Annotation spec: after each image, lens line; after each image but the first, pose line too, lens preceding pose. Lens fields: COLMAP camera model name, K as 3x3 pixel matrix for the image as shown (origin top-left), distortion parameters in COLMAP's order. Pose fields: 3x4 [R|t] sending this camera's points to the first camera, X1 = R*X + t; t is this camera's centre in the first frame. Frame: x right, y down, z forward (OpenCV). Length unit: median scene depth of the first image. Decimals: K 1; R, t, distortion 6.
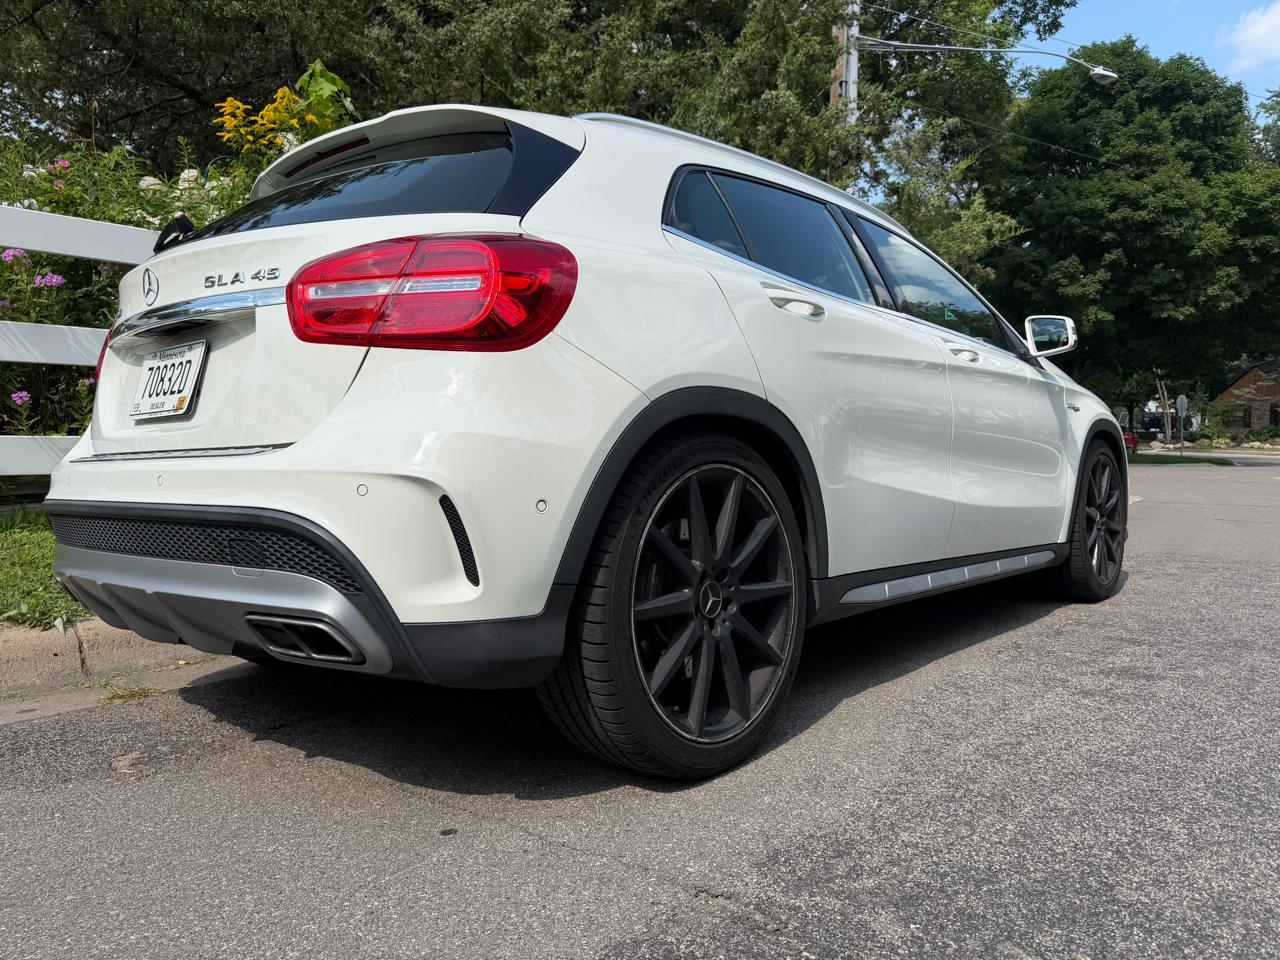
lens RADIAL K [[919.8, 0, 640.8], [0, 919.8, 469.6], [0, 0, 1]] dist [0.003275, -0.004655]
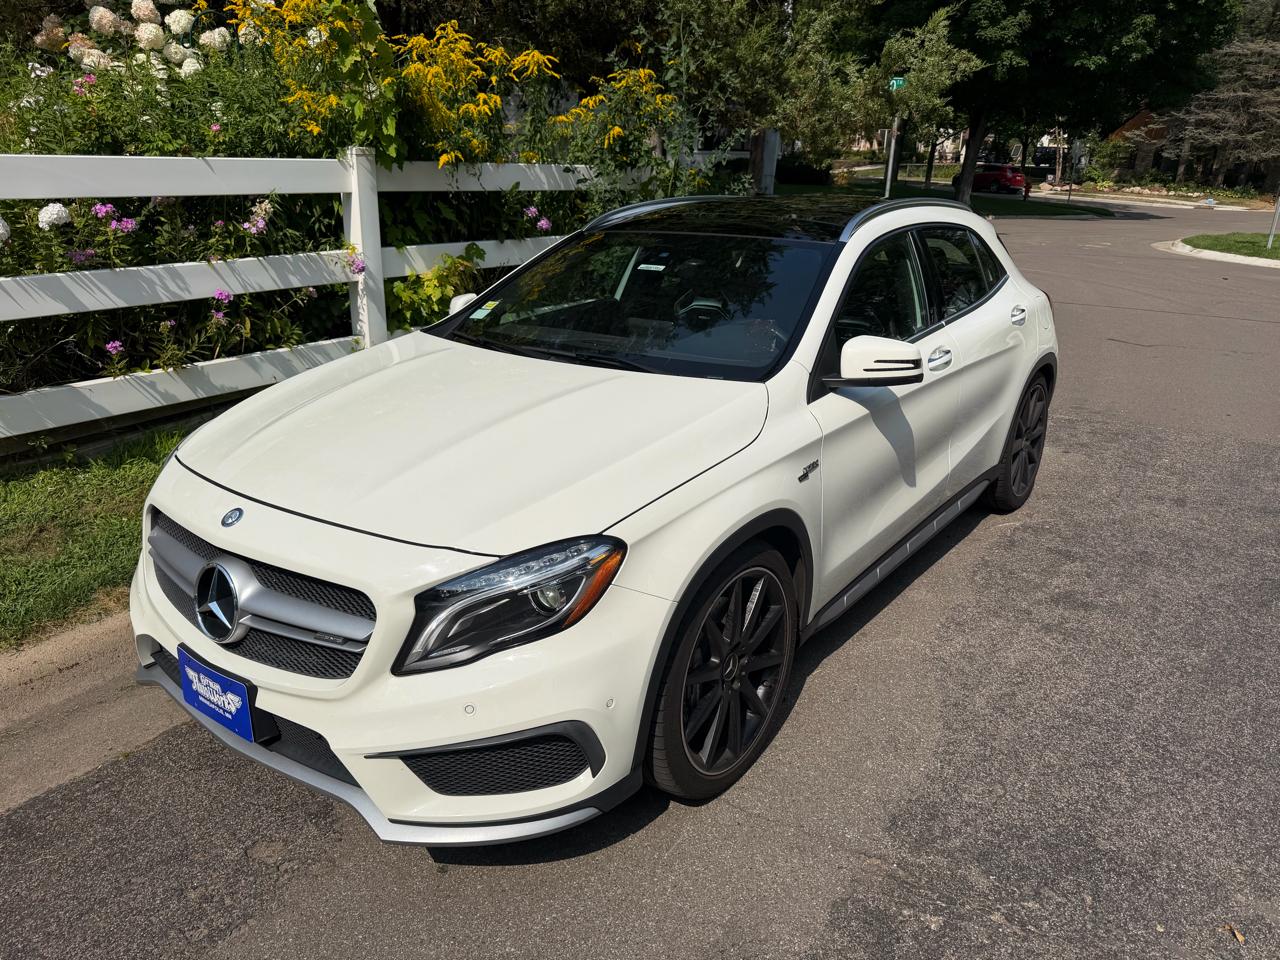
lens RADIAL K [[926.0, 0, 634.4], [0, 926.0, 475.7], [0, 0, 1]] dist [0.000023, -0.000794]
pose [[0.992751, -0.018476, 0.118764, -0.204028], [-0.018477, 0.952908, 0.302695, -0.267429], [-0.118764, -0.302695, 0.945659, -0.125520]]
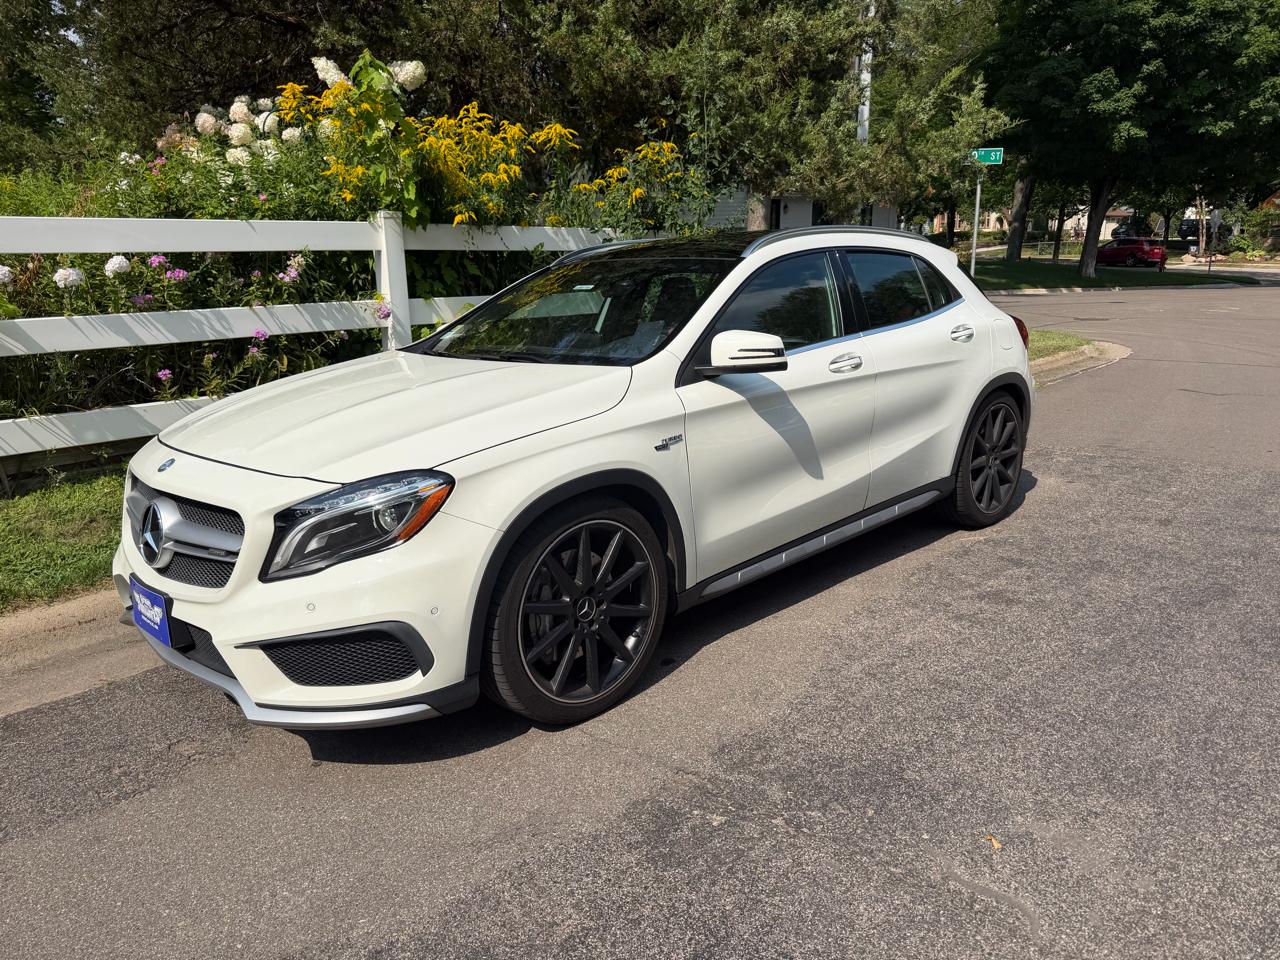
lens RADIAL K [[923.4, 0, 635.9], [0, 923.4, 481.4], [0, 0, 1]] dist [0.008312, -0.007732]
pose [[0.999543, -0.010263, -0.028422, 0.014167], [0.016165, 0.976264, 0.215981, -0.196880], [0.025531, -0.216342, 0.975984, -0.262850]]
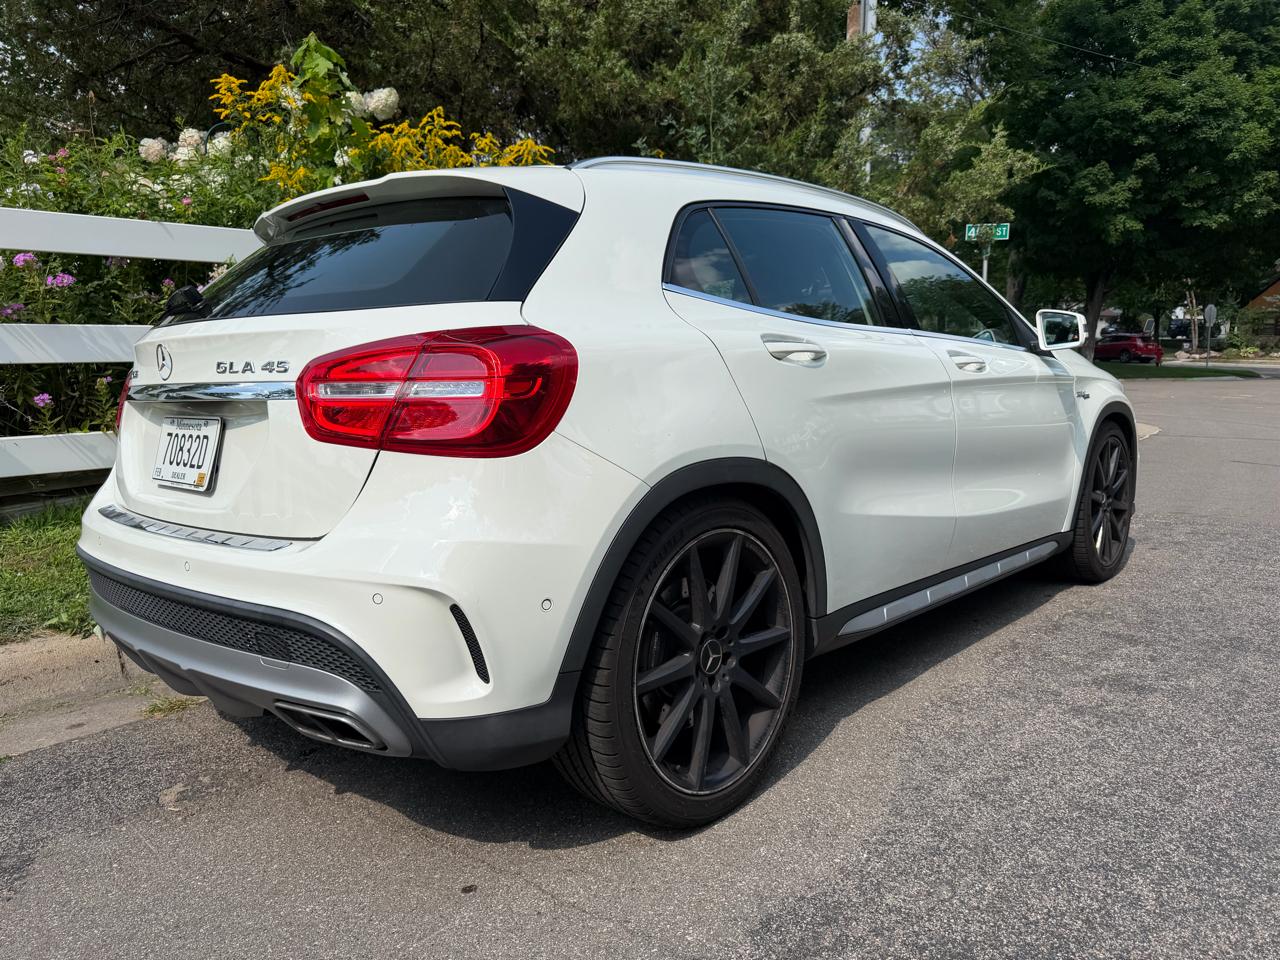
lens RADIAL K [[921.0, 0, 626.3], [0, 921.0, 483.3], [0, 0, 1]] dist [0.001384, -0.003280]
pose [[0.999510, -0.008795, -0.030031, 0.006641], [0.012102, 0.993658, 0.111788, -0.091592], [0.028858, -0.112097, 0.993278, -0.011754]]
